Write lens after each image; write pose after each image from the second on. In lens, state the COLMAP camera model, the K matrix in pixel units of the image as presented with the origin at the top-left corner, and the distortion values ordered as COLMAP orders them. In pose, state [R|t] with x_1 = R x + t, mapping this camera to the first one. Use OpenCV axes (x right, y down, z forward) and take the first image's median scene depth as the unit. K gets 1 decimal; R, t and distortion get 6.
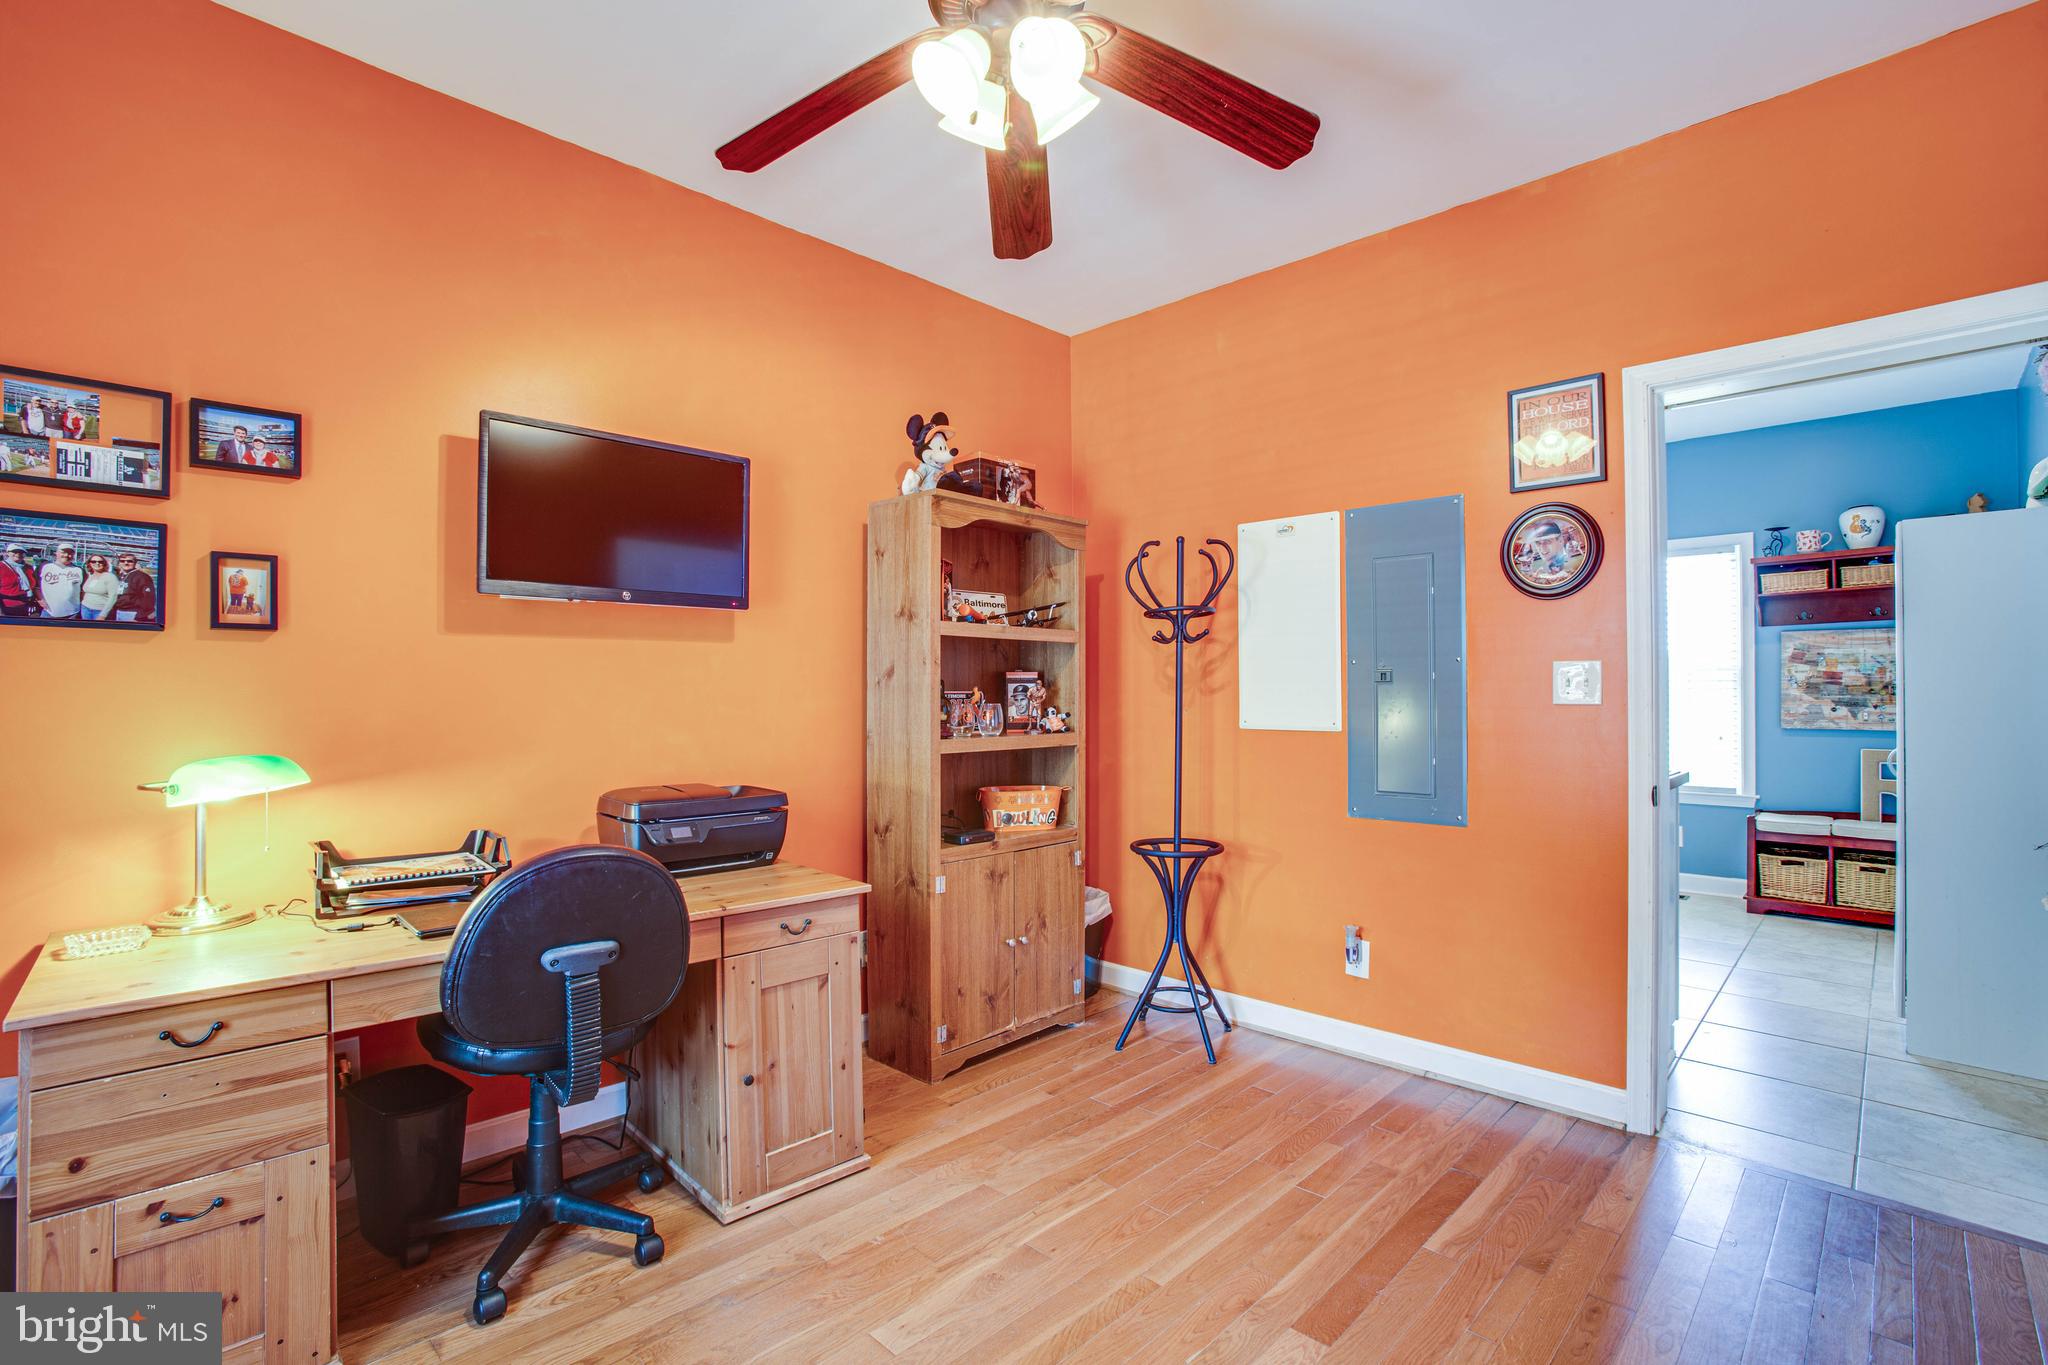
lens RADIAL K [[936.1, 0, 1014.7], [0, 936.1, 687.7], [0, 0, 1]] dist [-0.039127, 0.003384]
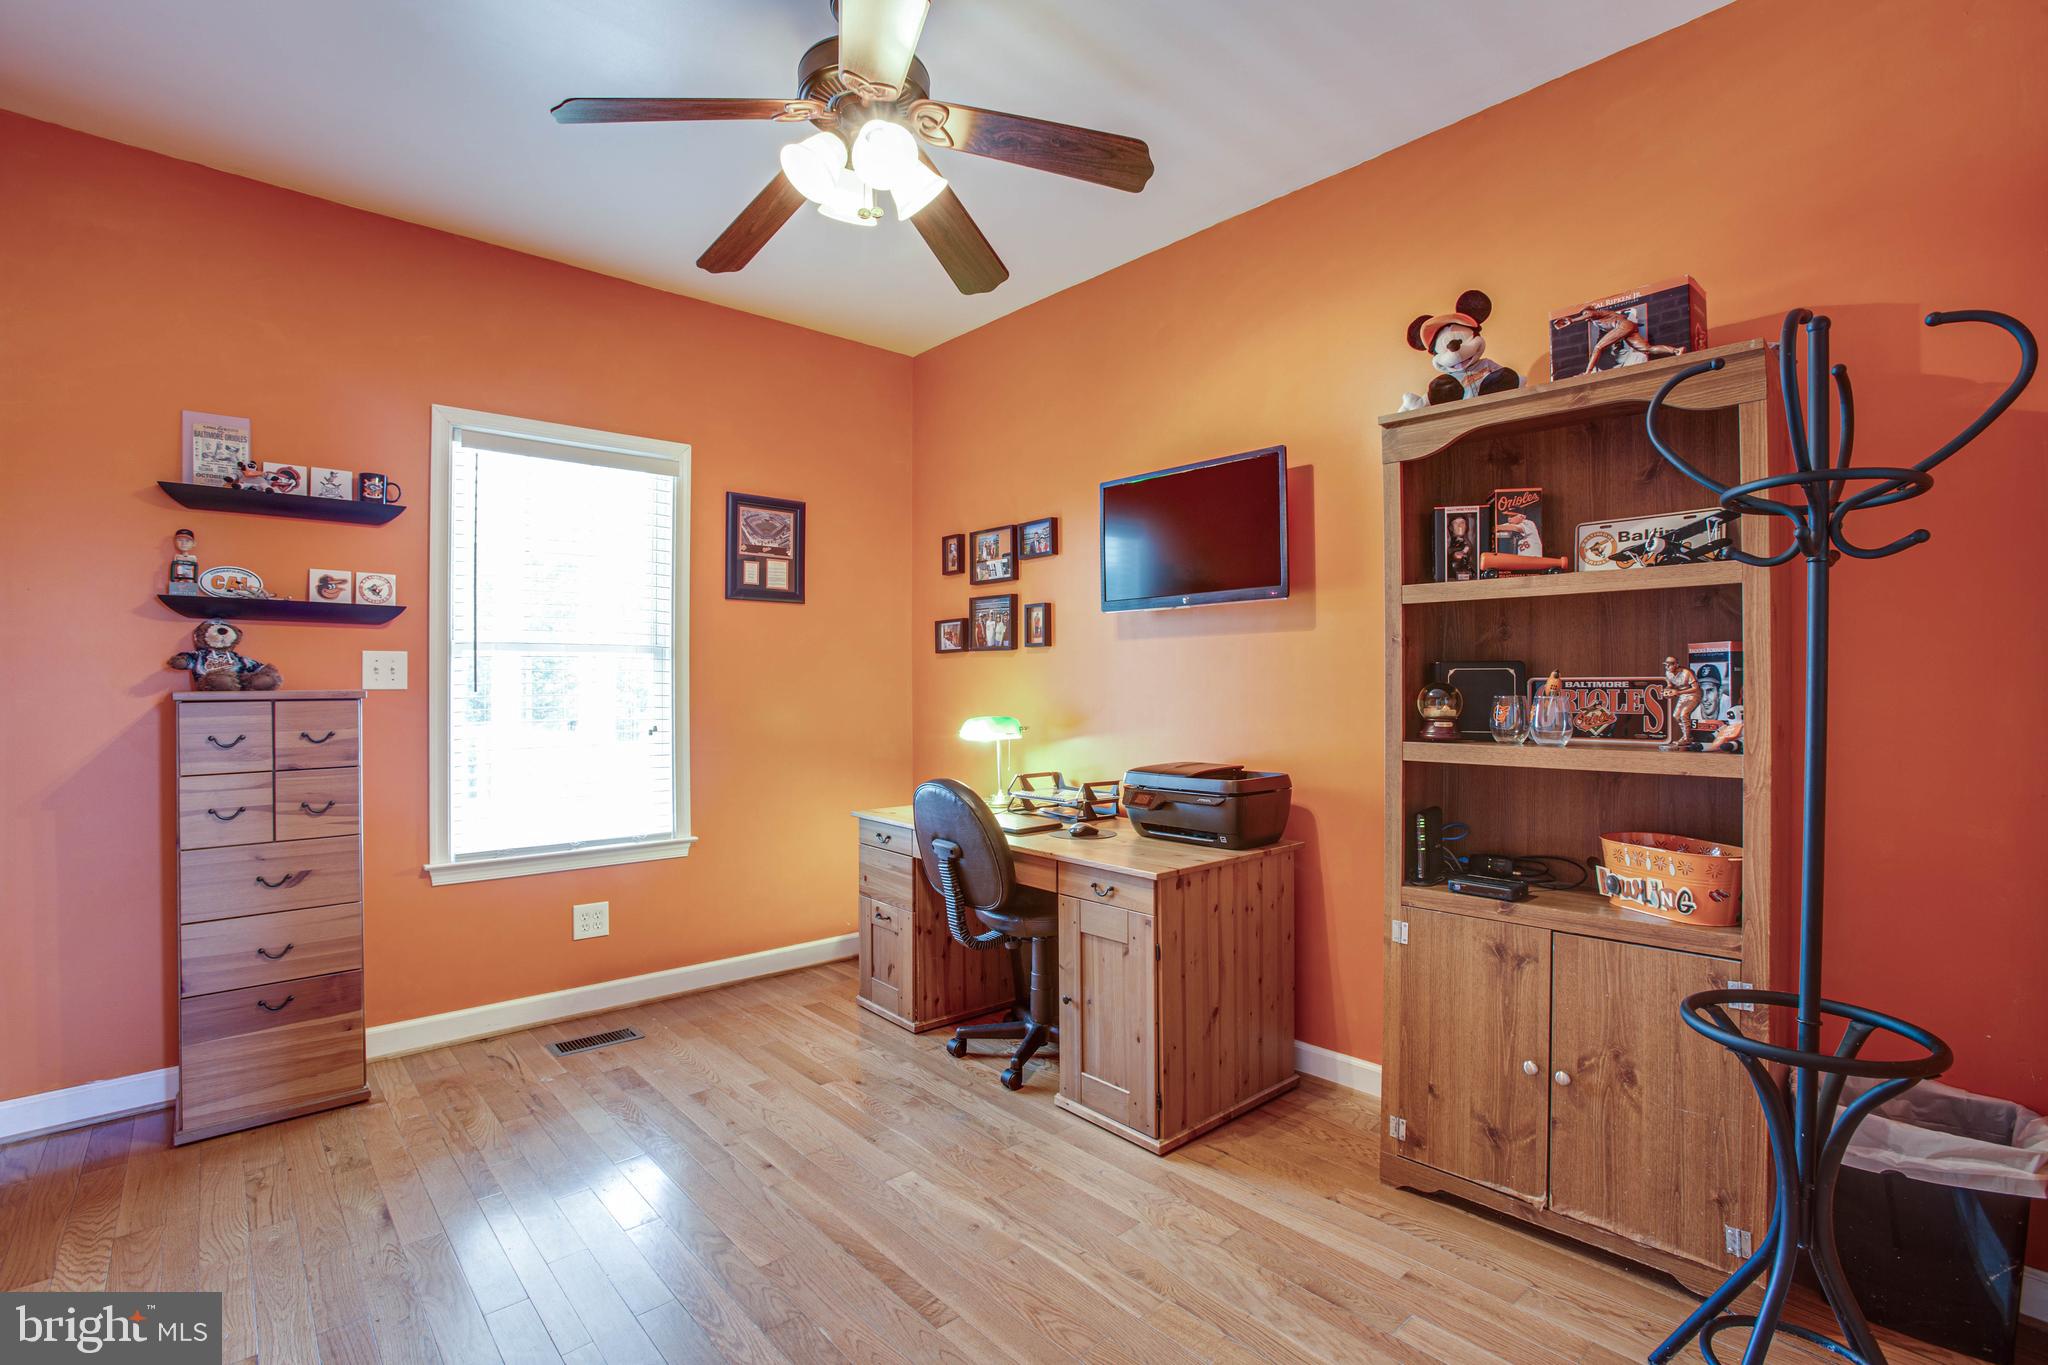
lens RADIAL K [[936.1, 0, 1015.3], [0, 936.1, 680.9], [0, 0, 1]] dist [-0.039127, 0.003384]
pose [[-0.044921, -0.000349, -0.998990, 0.899199], [0.010183, 0.999948, -0.000808, 0.004565], [0.998939, -0.010209, -0.044915, 0.944963]]
